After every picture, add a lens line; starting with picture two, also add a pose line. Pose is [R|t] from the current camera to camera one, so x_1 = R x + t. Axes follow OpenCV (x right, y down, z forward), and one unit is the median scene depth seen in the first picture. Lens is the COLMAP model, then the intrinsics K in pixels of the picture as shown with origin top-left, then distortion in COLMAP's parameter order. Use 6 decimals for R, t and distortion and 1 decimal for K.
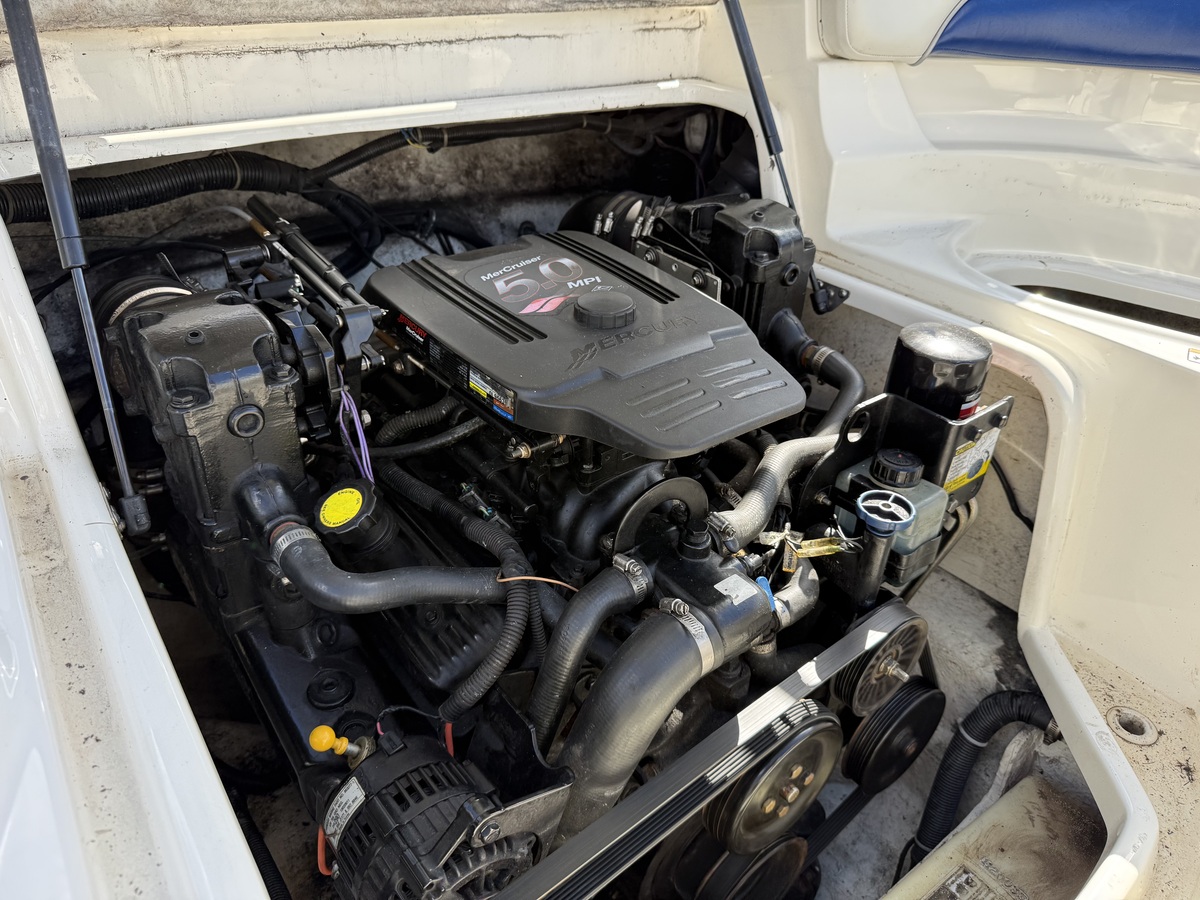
lens RADIAL K [[854.1, 0, 601.9], [0, 854.1, 443.5], [0, 0, 1]] dist [-0.007553, -0.004345]
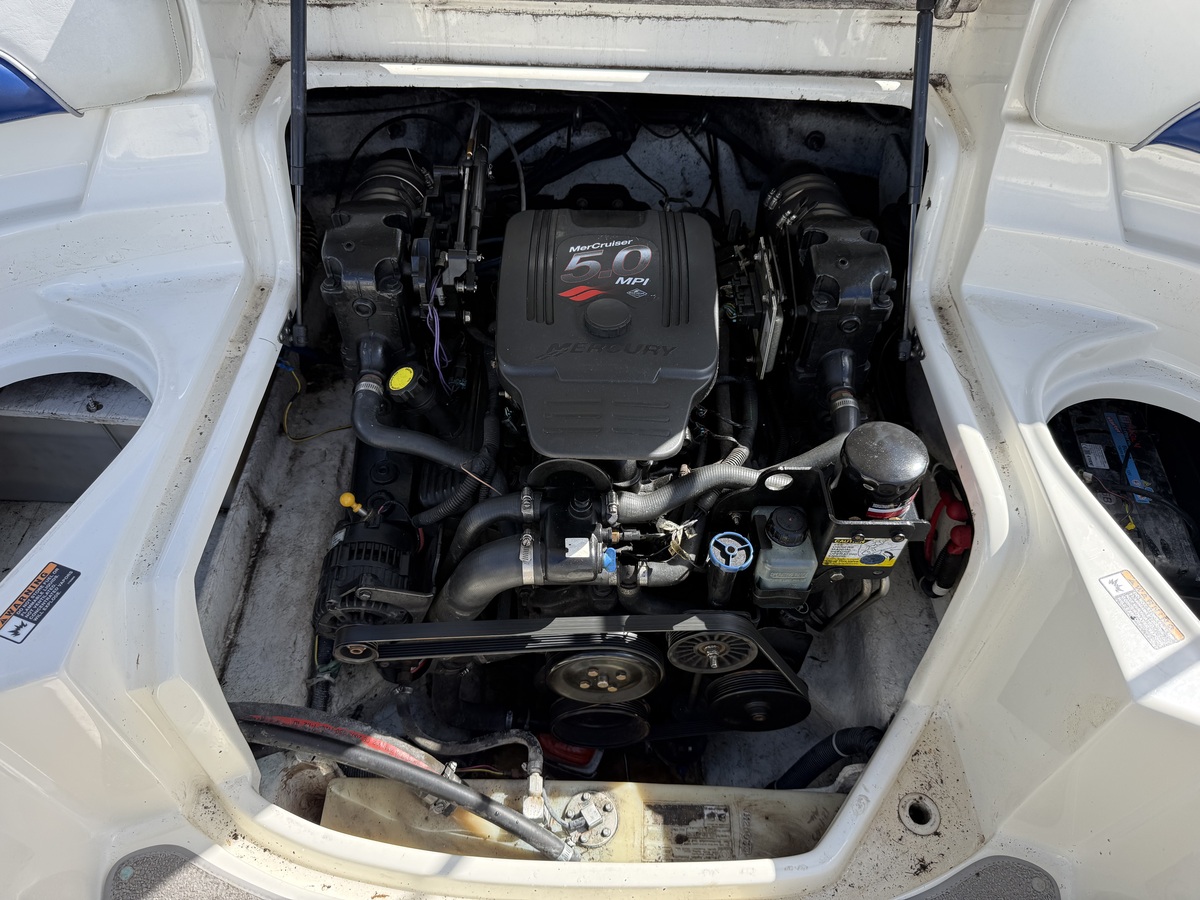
lens RADIAL K [[856.7, 0, 596.2], [0, 856.7, 446.5], [0, 0, 1]] dist [0.028454, -0.049361]
pose [[0.794378, 0.455860, -0.401441, 0.536272], [-0.321323, 0.876217, 0.359158, -0.396288], [0.515476, -0.156315, 0.842526, -0.134971]]
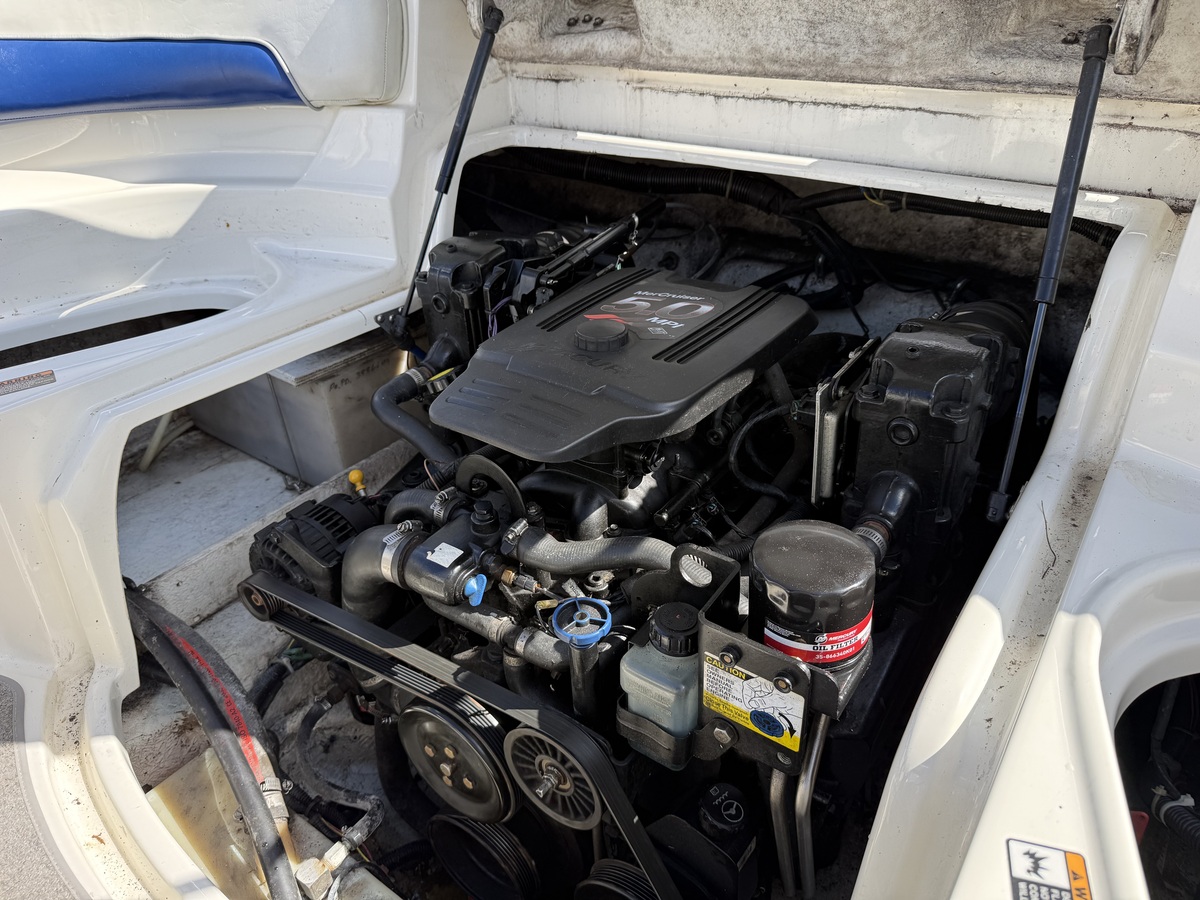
lens RADIAL K [[847.9, 0, 619.9], [0, 847.9, 452.7], [0, 0, 1]] dist [0.008962, -0.012709]
pose [[0.299813, 0.456716, -0.837570, 0.914635], [-0.475155, 0.832799, 0.284030, -0.317849], [0.827248, 0.312819, 0.466695, 0.471792]]
